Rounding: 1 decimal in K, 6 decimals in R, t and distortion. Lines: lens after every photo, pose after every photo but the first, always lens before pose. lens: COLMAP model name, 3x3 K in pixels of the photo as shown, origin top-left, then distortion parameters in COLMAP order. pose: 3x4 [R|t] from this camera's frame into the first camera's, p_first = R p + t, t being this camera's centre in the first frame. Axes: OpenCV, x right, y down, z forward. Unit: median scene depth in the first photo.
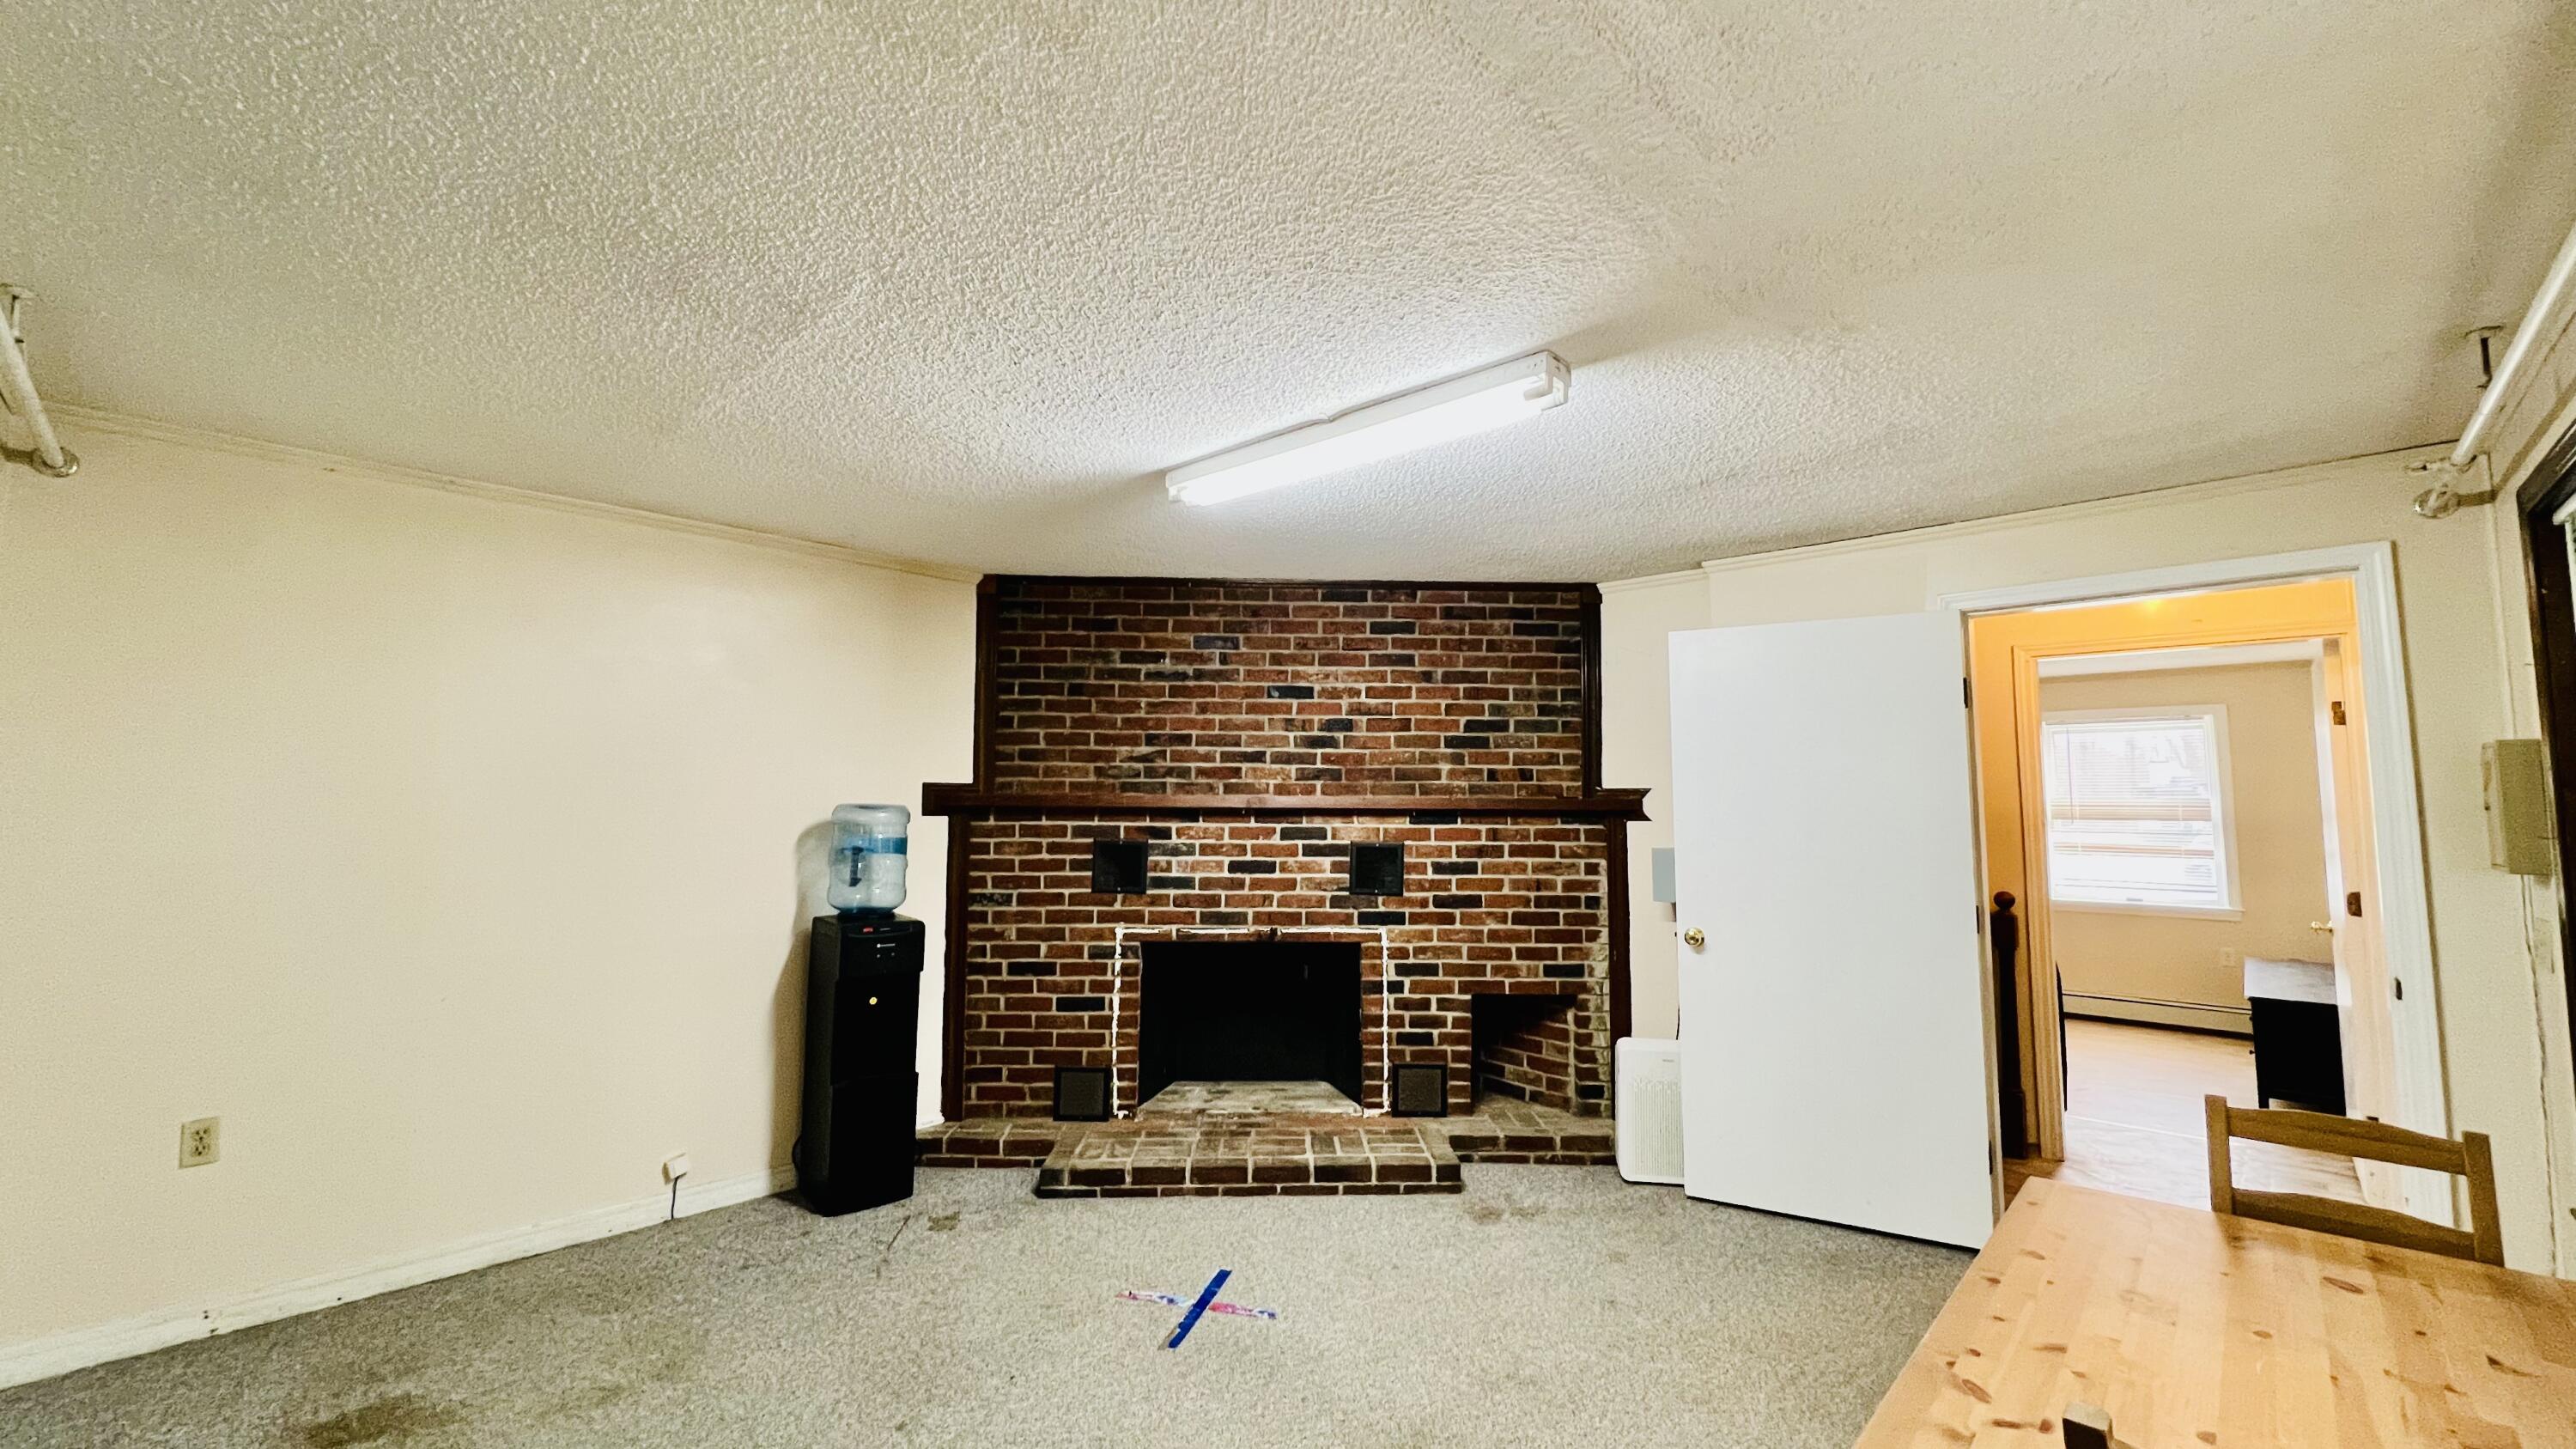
lens RADIAL K [[1018.9, 0, 1277.9], [0, 1018.9, 720.2], [0, 0, 1]] dist [-0.000929, -0.000492]
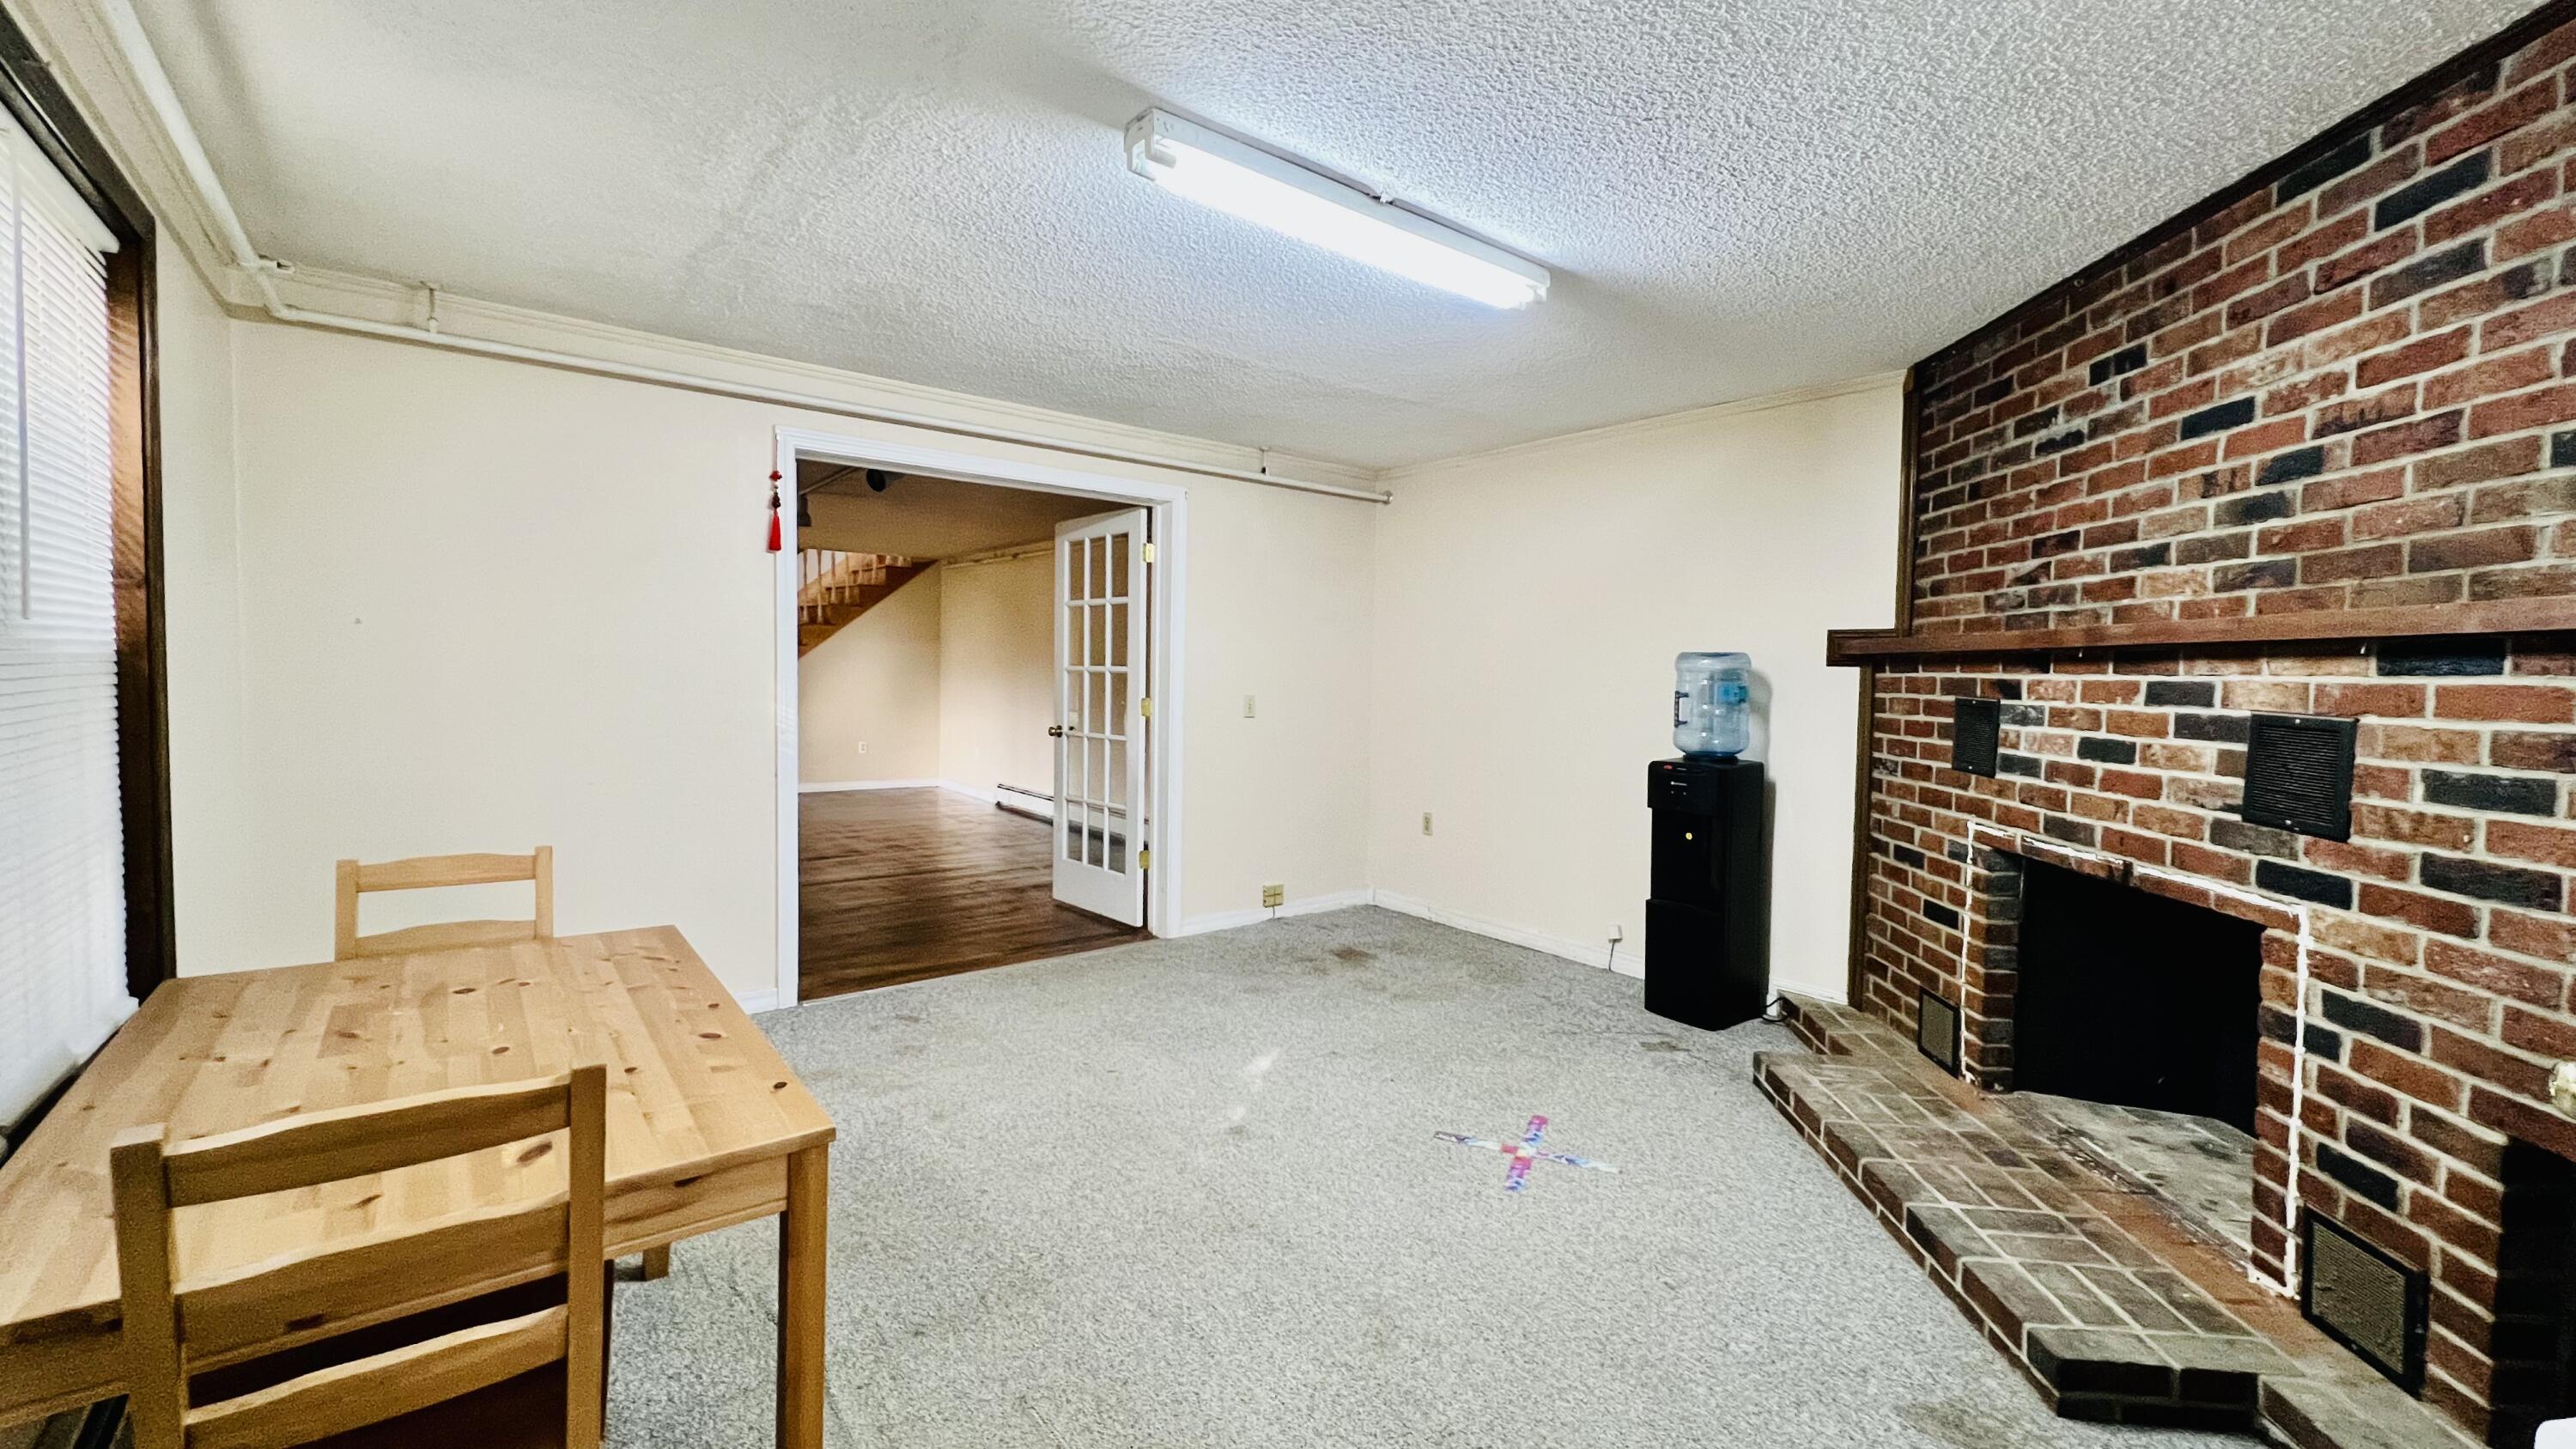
lens RADIAL K [[1018.9, 0, 1292.6], [0, 1018.9, 724.9], [0, 0, 1]] dist [-0.000929, -0.000492]
pose [[-0.112085, 0.045399, -0.992661, 0.599484], [0.060094, 0.997437, 0.038832, 0.080518], [0.991880, -0.055301, -0.114526, 0.616309]]
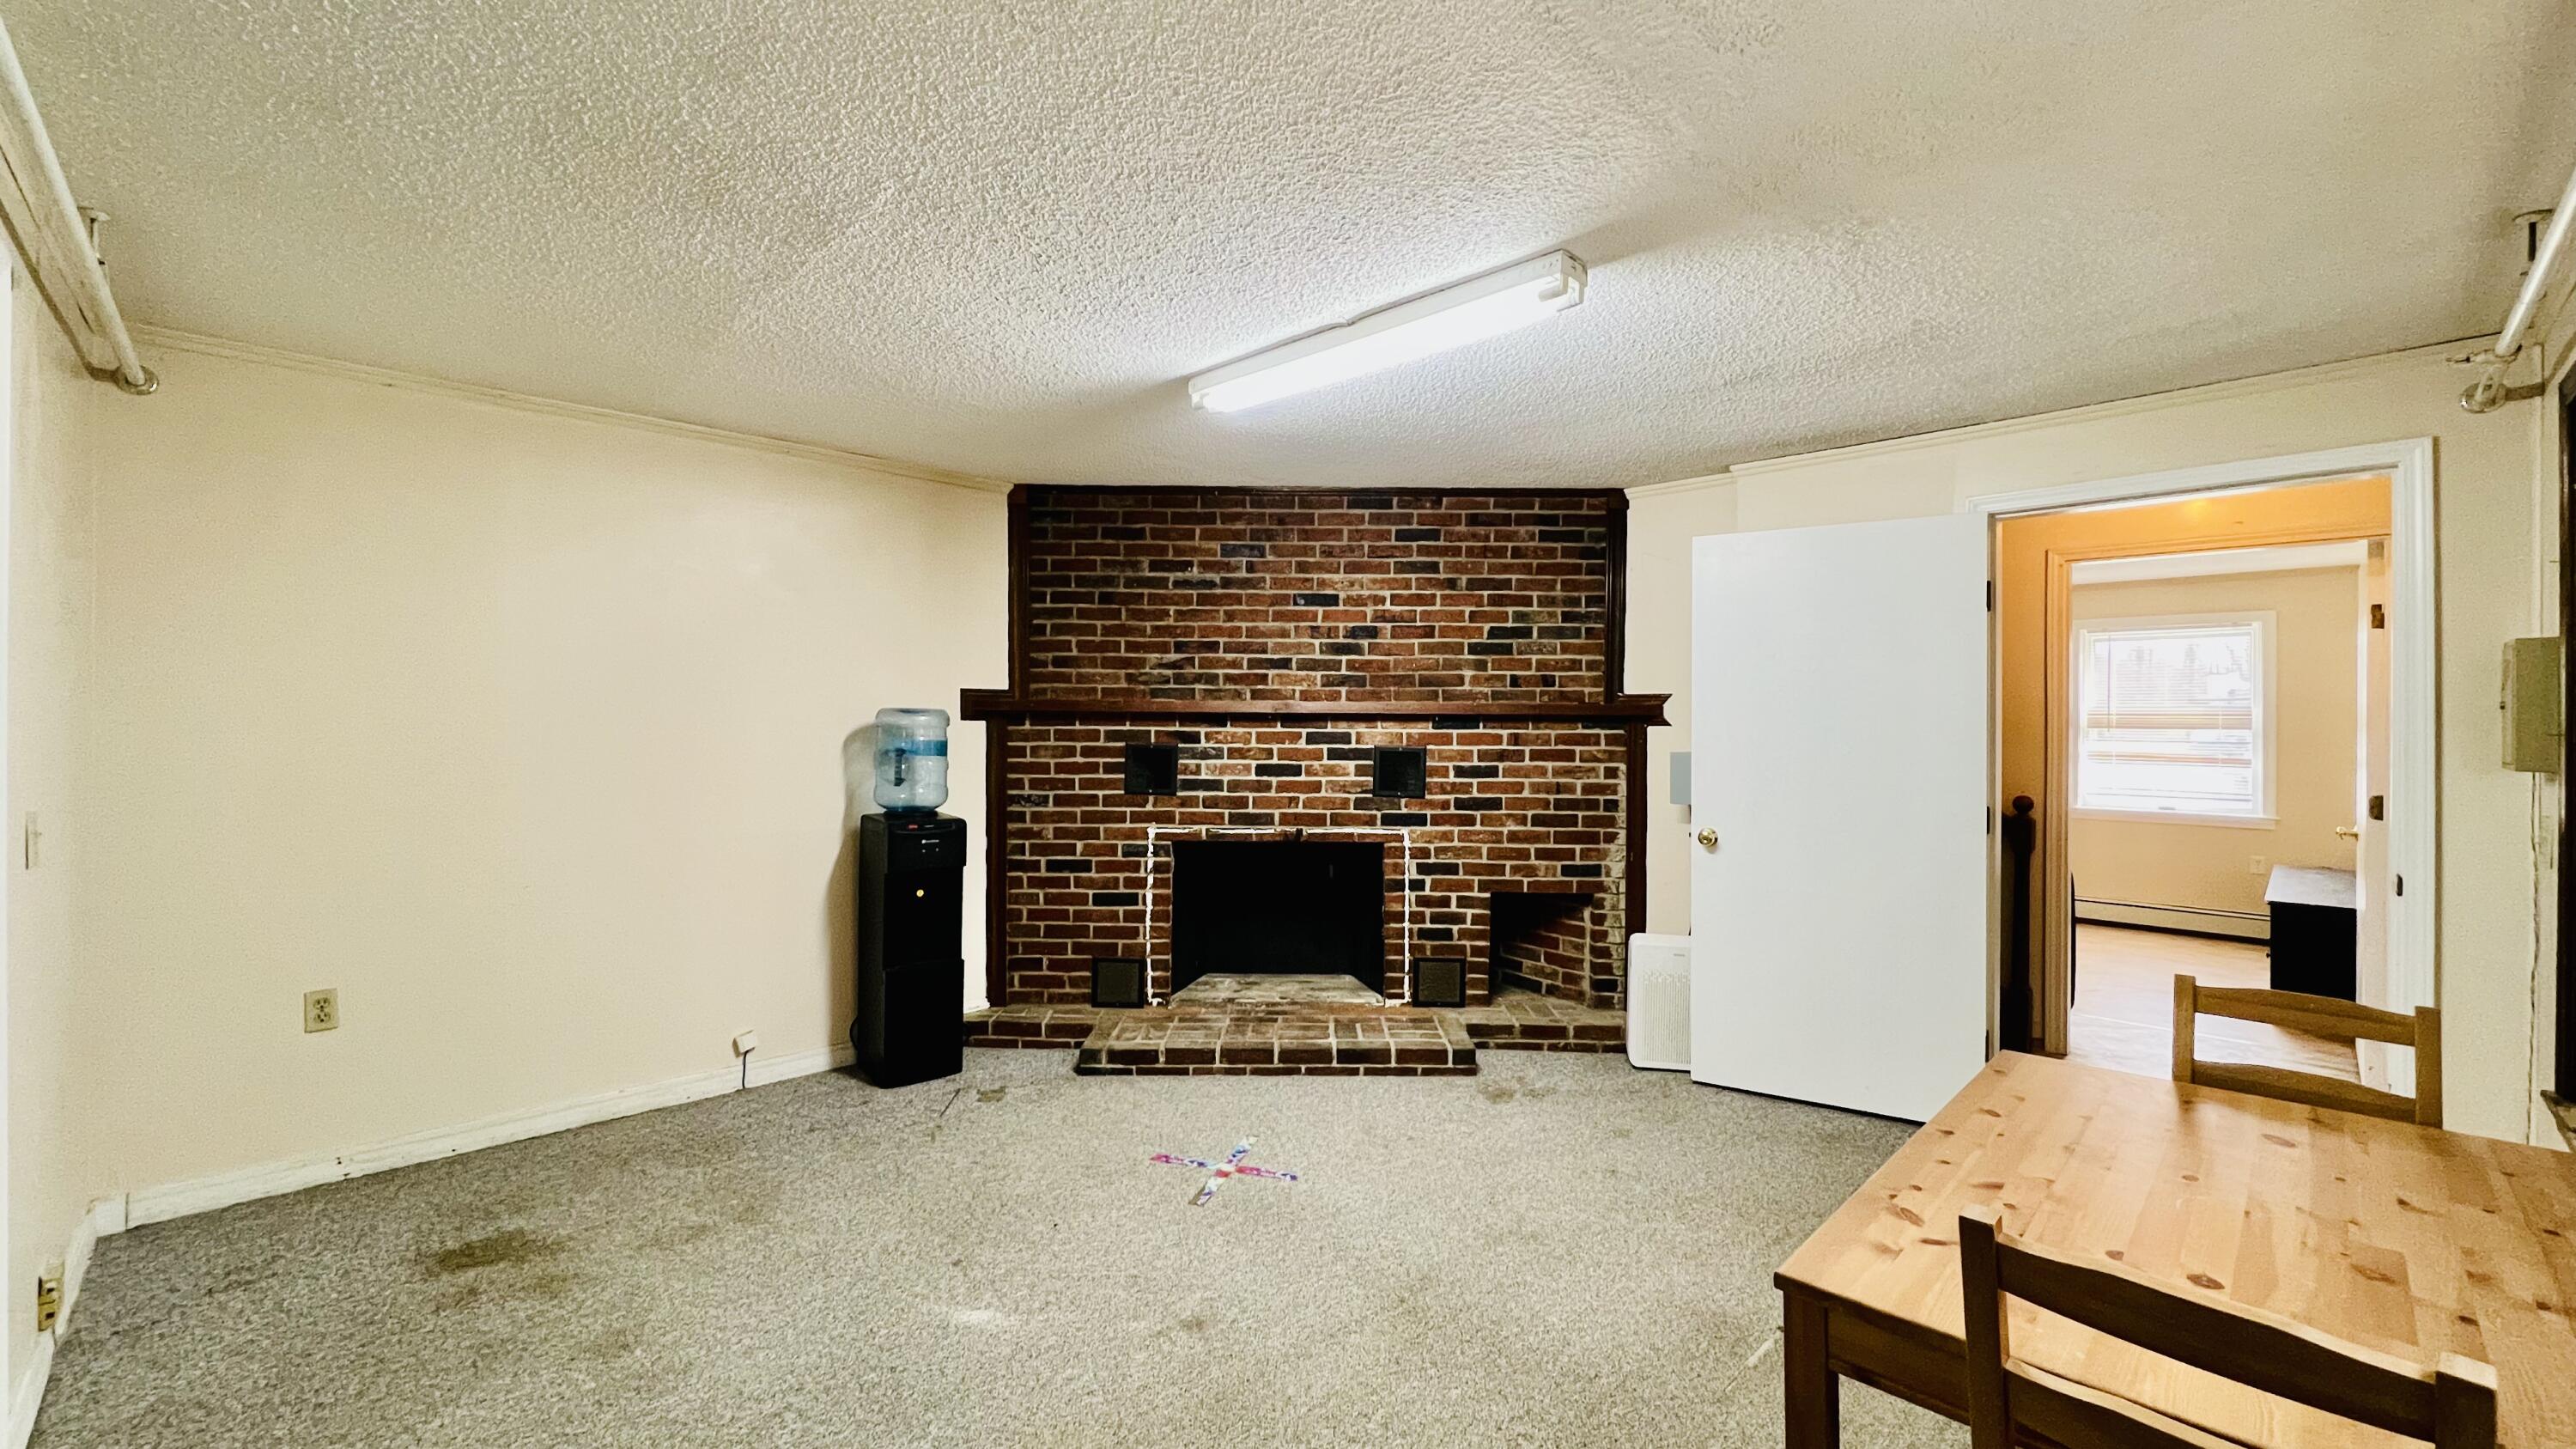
lens RADIAL K [[1018.9, 0, 1278.0], [0, 1018.9, 720.2], [0, 0, 1]] dist [-0.000929, -0.000492]
pose [[0.999419, 0.000320, -0.034078, 0.009350], [0.002557, 0.996434, 0.084334, 0.006733], [0.033983, -0.084372, 0.995855, -0.023708]]
